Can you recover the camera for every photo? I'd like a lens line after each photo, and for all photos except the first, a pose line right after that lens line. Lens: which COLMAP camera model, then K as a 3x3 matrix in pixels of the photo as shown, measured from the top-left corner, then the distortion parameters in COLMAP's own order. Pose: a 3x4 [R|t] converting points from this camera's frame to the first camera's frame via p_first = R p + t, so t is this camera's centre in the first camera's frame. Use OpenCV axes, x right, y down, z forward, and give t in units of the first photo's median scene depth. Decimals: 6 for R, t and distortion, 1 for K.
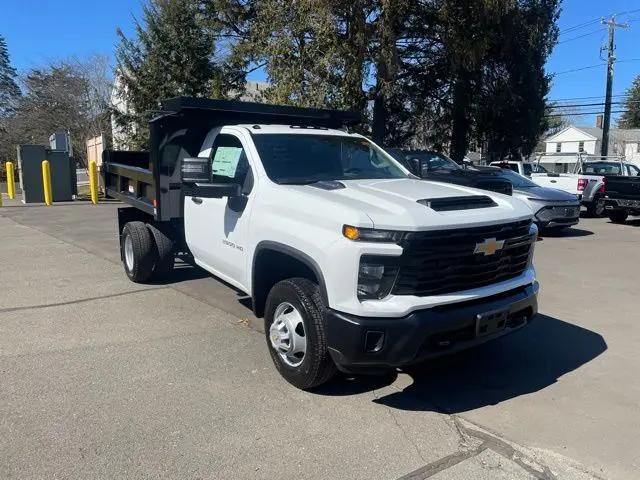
lens RADIAL K [[480.3, 0, 319.3], [0, 480.3, 233.5], [0, 0, 1]] dist [0.092599, -0.121865]
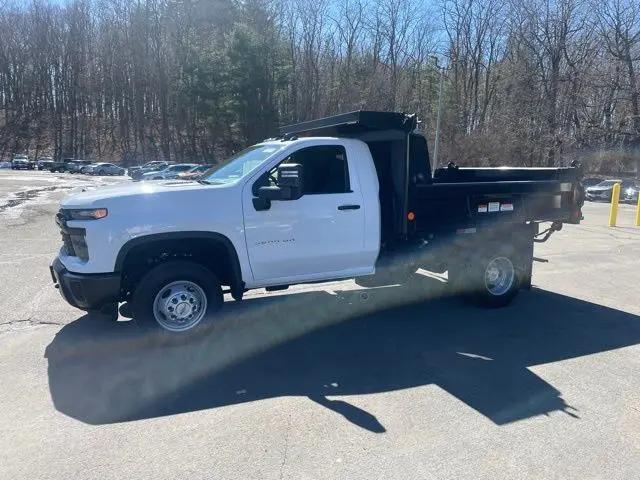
lens RADIAL K [[480.3, 0, 319.3], [0, 480.3, 233.5], [0, 0, 1]] dist [0.092599, -0.121865]
pose [[-0.154465, 0.105437, -0.982356, 1.182921], [-0.172784, 0.976084, 0.131932, -0.184883], [0.972773, 0.190114, -0.132553, 1.388826]]
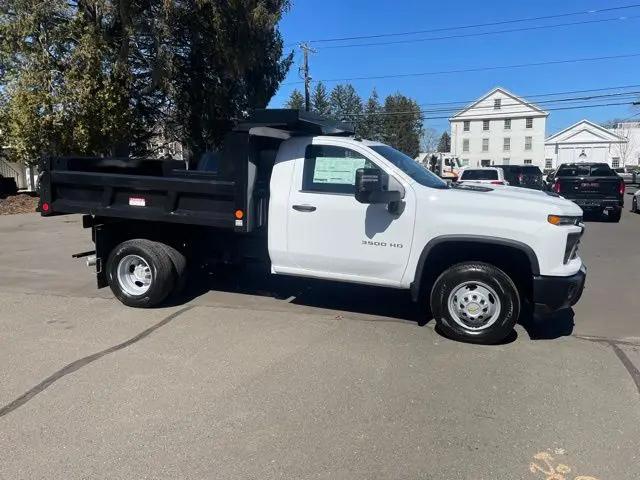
lens RADIAL K [[480.3, 0, 319.3], [0, 480.3, 233.5], [0, 0, 1]] dist [0.092599, -0.121865]
pose [[0.805423, -0.089316, 0.585932, -0.880345], [0.089677, 0.995563, 0.028487, -0.042866], [-0.585876, 0.029601, 0.809860, 0.150549]]
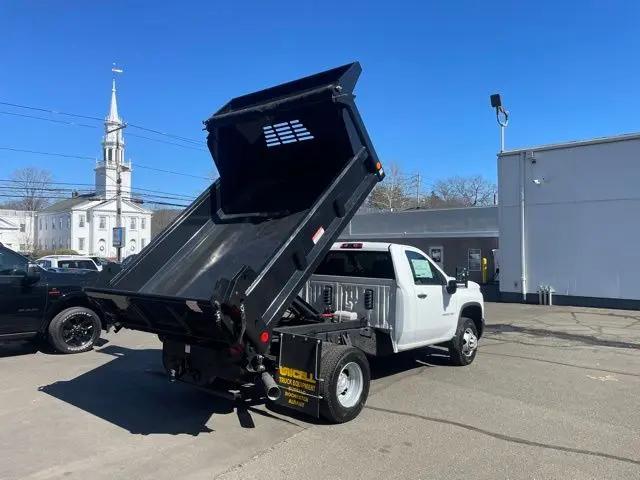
lens RADIAL K [[480.3, 0, 319.3], [0, 480.3, 233.5], [0, 0, 1]] dist [0.092599, -0.121865]
pose [[-0.262167, 0.027948, 0.964618, -1.653012], [0.127277, 0.991850, 0.005855, -0.318206], [-0.956592, 0.124308, -0.263587, 1.736490]]
